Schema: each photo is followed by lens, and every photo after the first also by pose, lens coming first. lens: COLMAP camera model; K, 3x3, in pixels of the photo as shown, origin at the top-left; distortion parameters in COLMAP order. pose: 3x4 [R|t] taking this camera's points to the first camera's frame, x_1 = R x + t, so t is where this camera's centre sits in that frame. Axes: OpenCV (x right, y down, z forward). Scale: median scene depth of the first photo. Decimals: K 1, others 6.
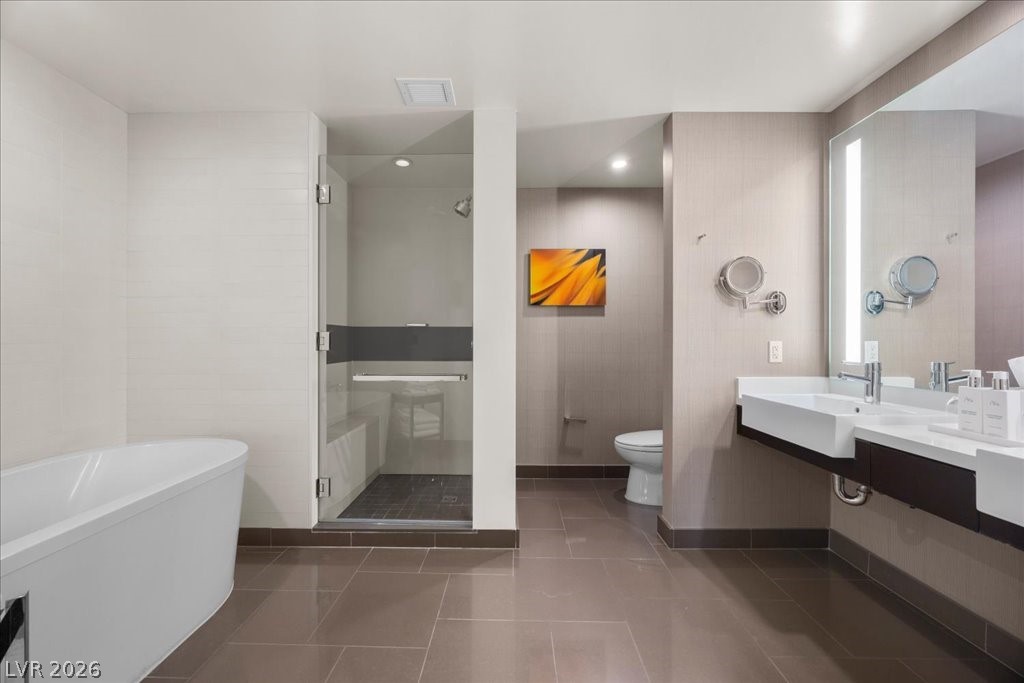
lens RADIAL K [[392.3, 0, 510.4], [0, 392.3, 336.1], [0, 0, 1]] dist [0.001657, -0.001559]
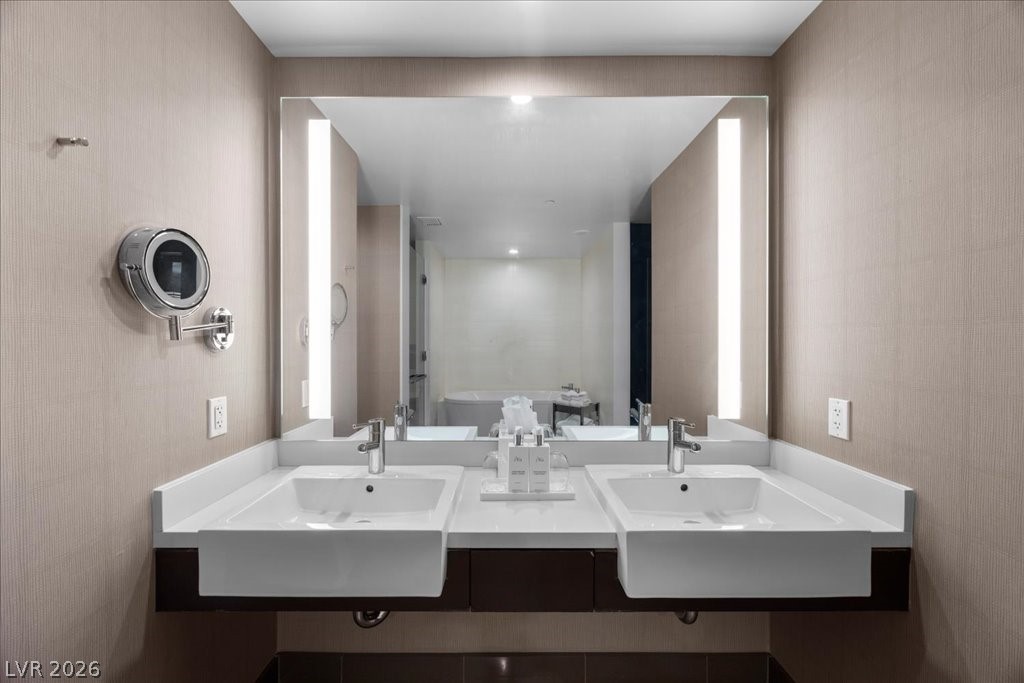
lens RADIAL K [[392.3, 0, 510.7], [0, 392.3, 345.1], [0, 0, 1]] dist [0.001657, -0.001559]
pose [[0.004930, -0.004495, 0.999978, 0.118869], [-0.013075, 0.999904, 0.004559, -0.068722], [-0.999902, -0.013097, 0.004871, 0.576161]]
